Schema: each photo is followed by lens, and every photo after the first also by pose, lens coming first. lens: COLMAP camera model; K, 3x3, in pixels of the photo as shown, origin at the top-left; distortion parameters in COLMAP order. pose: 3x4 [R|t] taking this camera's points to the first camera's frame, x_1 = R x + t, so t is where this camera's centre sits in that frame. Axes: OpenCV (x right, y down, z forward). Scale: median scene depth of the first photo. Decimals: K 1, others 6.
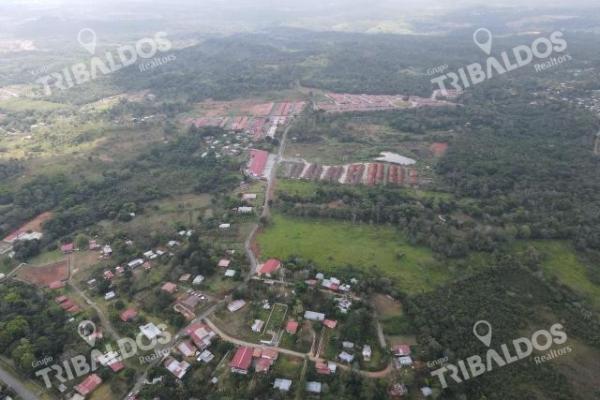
lens RADIAL K [[445.4, 0, 294.5], [0, 445.4, 204.0], [0, 0, 1]] dist [0.010082, 0.021268]
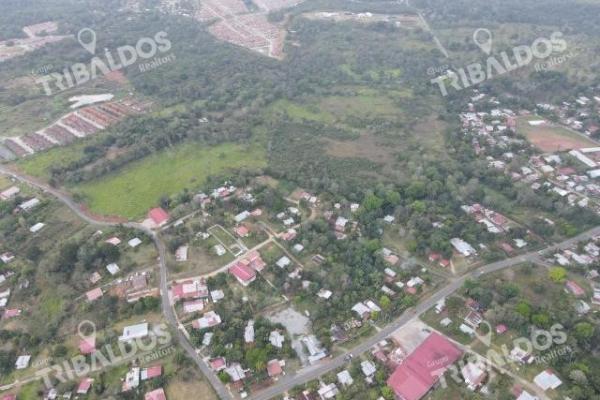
lens RADIAL K [[445.4, 0, 300.5], [0, 445.4, 197.3], [0, 0, 1]] dist [0.010082, 0.021268]
pose [[0.493640, -0.494861, 0.715145, -0.532892], [0.399536, 0.859450, 0.318931, -0.073992], [-0.772458, 0.128289, 0.621974, 0.138632]]
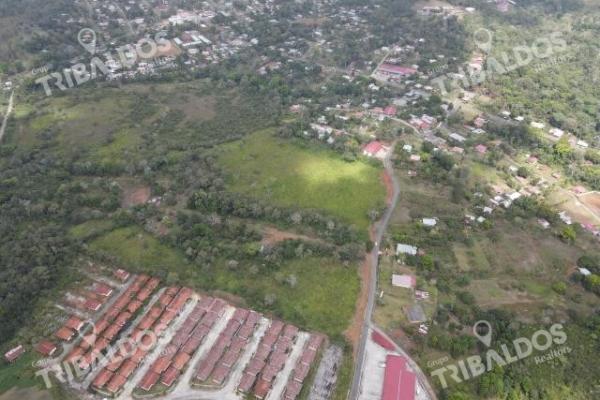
lens RADIAL K [[445.4, 0, 300.4], [0, 445.4, 198.1], [0, 0, 1]] dist [0.010082, 0.021268]
pose [[-0.981736, -0.100136, 0.161765, -0.065088], [0.104823, 0.424870, 0.899165, -0.779276], [-0.158767, 0.899699, -0.406613, 1.480567]]
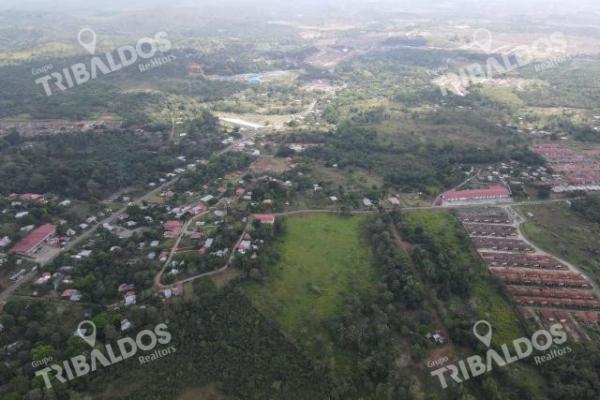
lens RADIAL K [[445.4, 0, 298.5], [0, 445.4, 199.4], [0, 0, 1]] dist [0.010082, 0.021268]
pose [[0.187387, 0.461996, -0.866860, 0.931026], [-0.460832, 0.820696, 0.337776, -0.333283], [0.867479, 0.336182, 0.366690, 0.561447]]
